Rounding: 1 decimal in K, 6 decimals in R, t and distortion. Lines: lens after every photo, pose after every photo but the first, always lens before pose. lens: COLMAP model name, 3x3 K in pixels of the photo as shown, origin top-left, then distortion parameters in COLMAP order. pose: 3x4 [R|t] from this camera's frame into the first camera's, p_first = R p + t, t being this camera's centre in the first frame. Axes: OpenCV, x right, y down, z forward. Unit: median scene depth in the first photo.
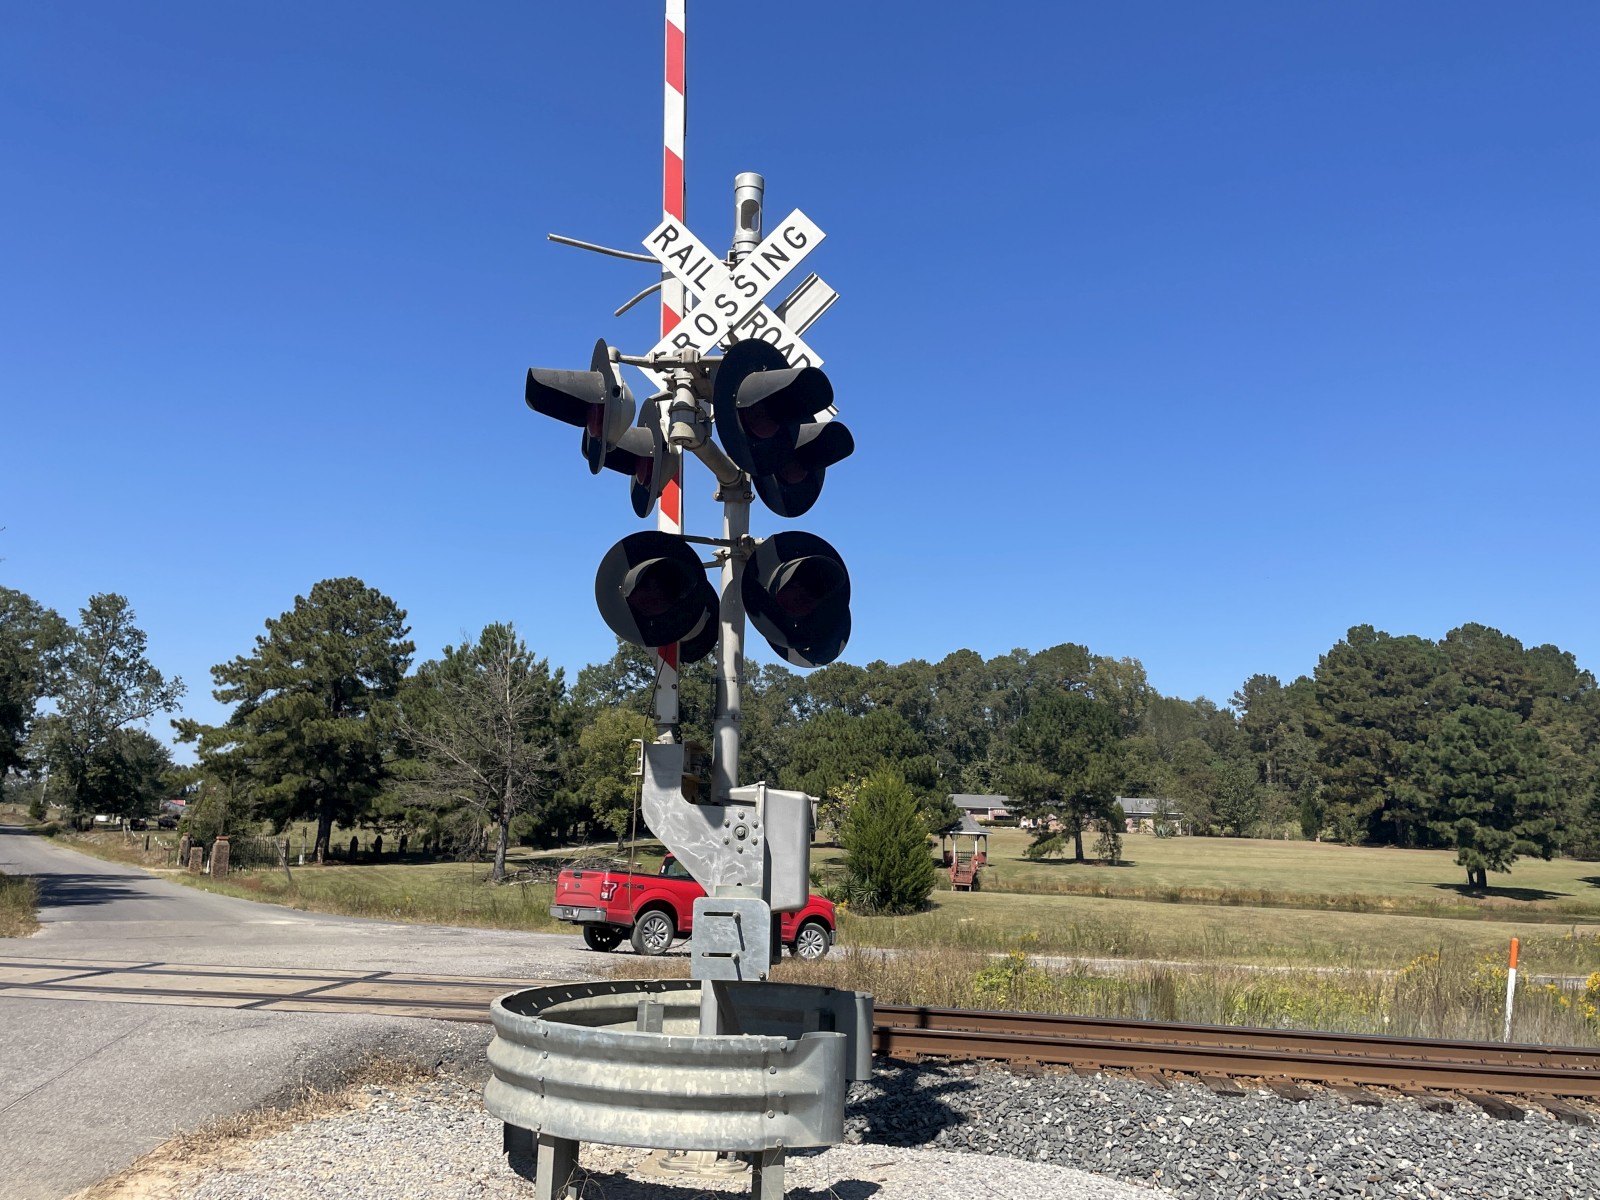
lens RADIAL K [[1346.0, 0, 817.0], [0, 1346.0, 585.9], [0, 0, 1]] dist [0.103233, -0.132704]
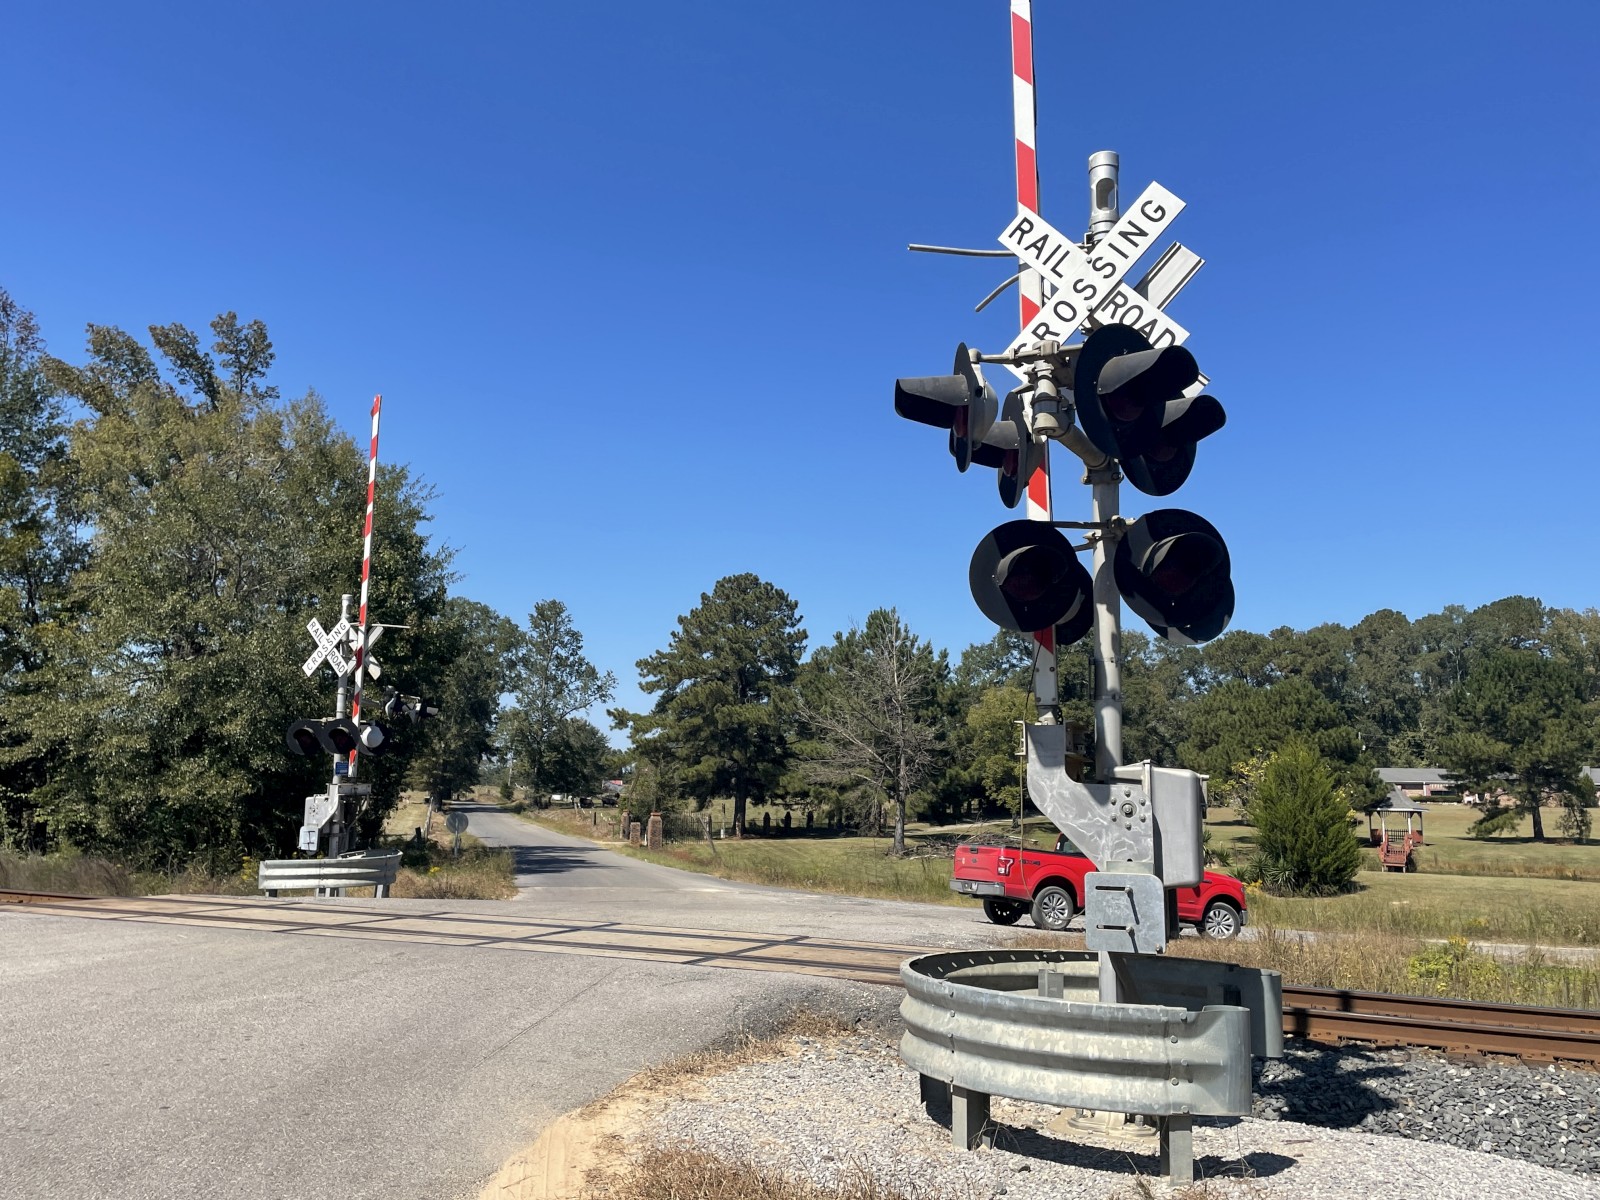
lens RADIAL K [[1346.0, 0, 766.0], [0, 1346.0, 614.0], [0, 0, 1]] dist [0.103233, -0.132704]
pose [[0.948529, -0.052279, -0.312346, 0.001697], [0.063722, 0.997615, 0.026534, -0.001271], [0.310214, -0.045072, 0.949598, -0.006848]]
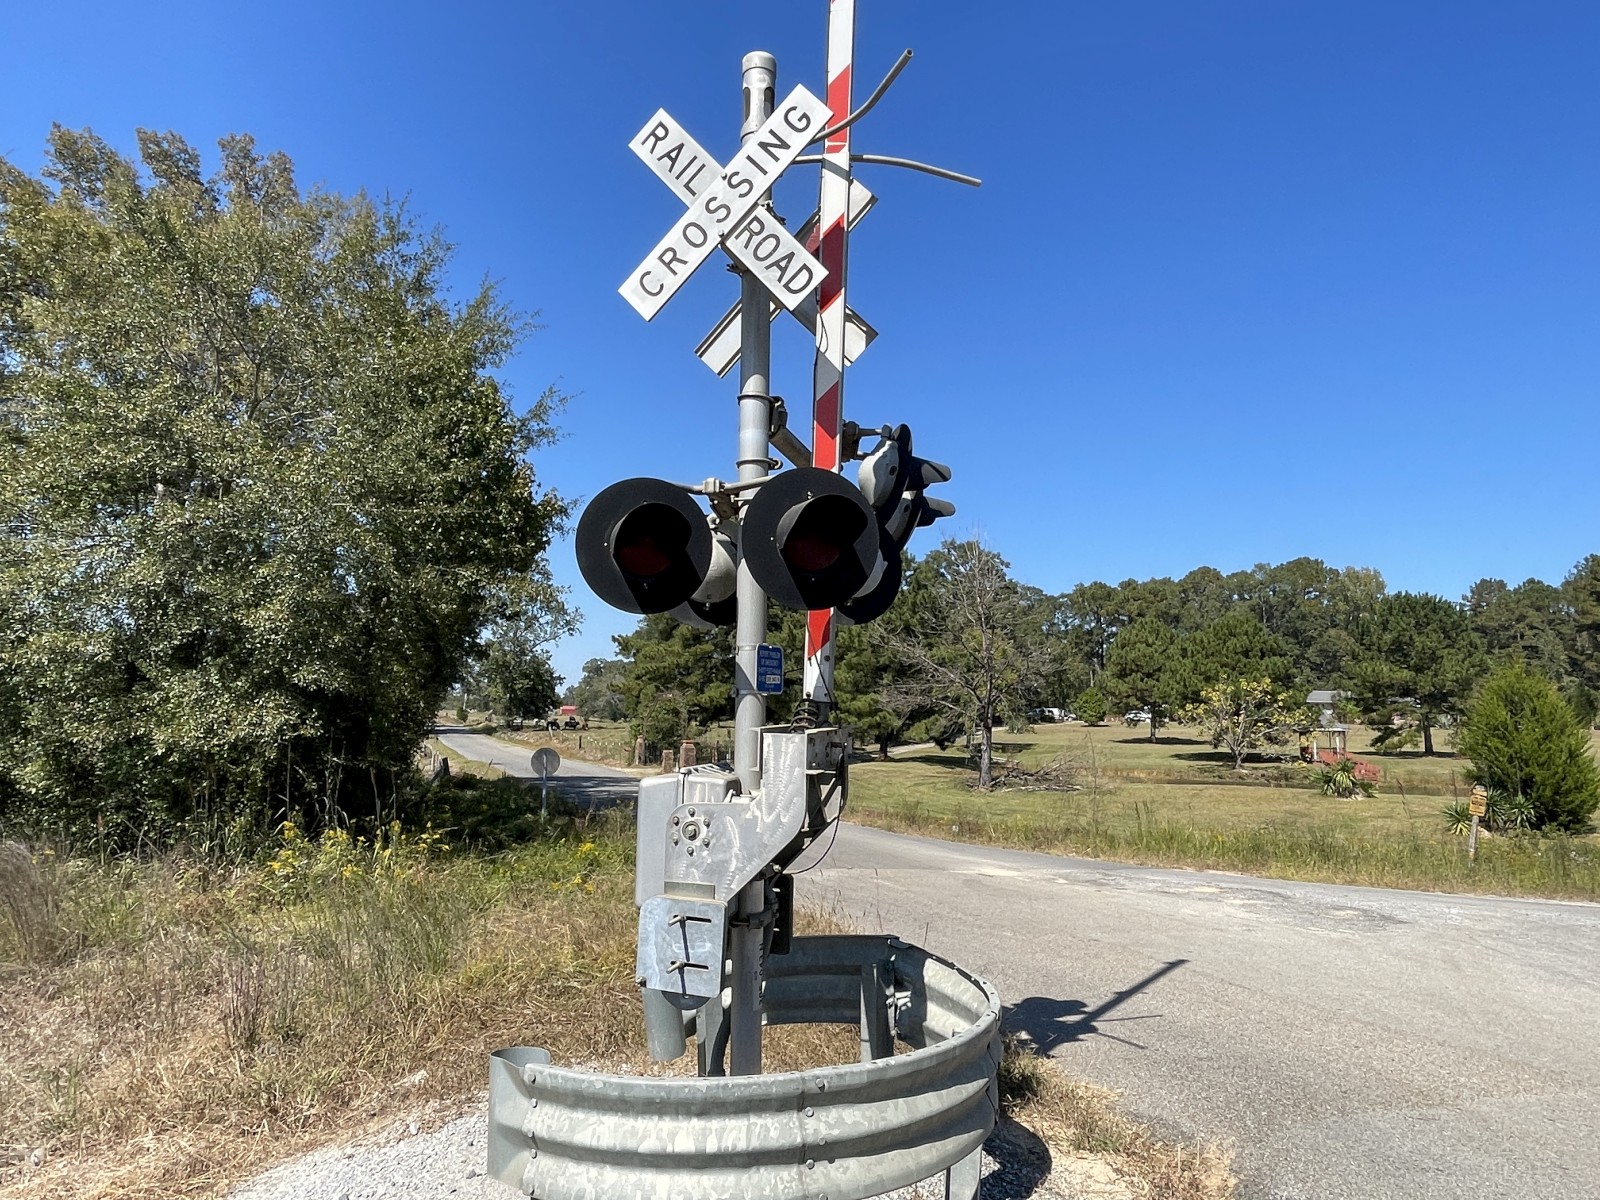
lens RADIAL K [[1025.8, 0, 789.7], [0, 1025.8, 583.6], [0, 0, 1]] dist [-0.004910, -0.003951]
pose [[0.982800, -0.035145, -0.181295, -0.146389], [0.042917, 0.998312, 0.039124, 0.023193], [0.179614, -0.046232, 0.982650, 0.161786]]
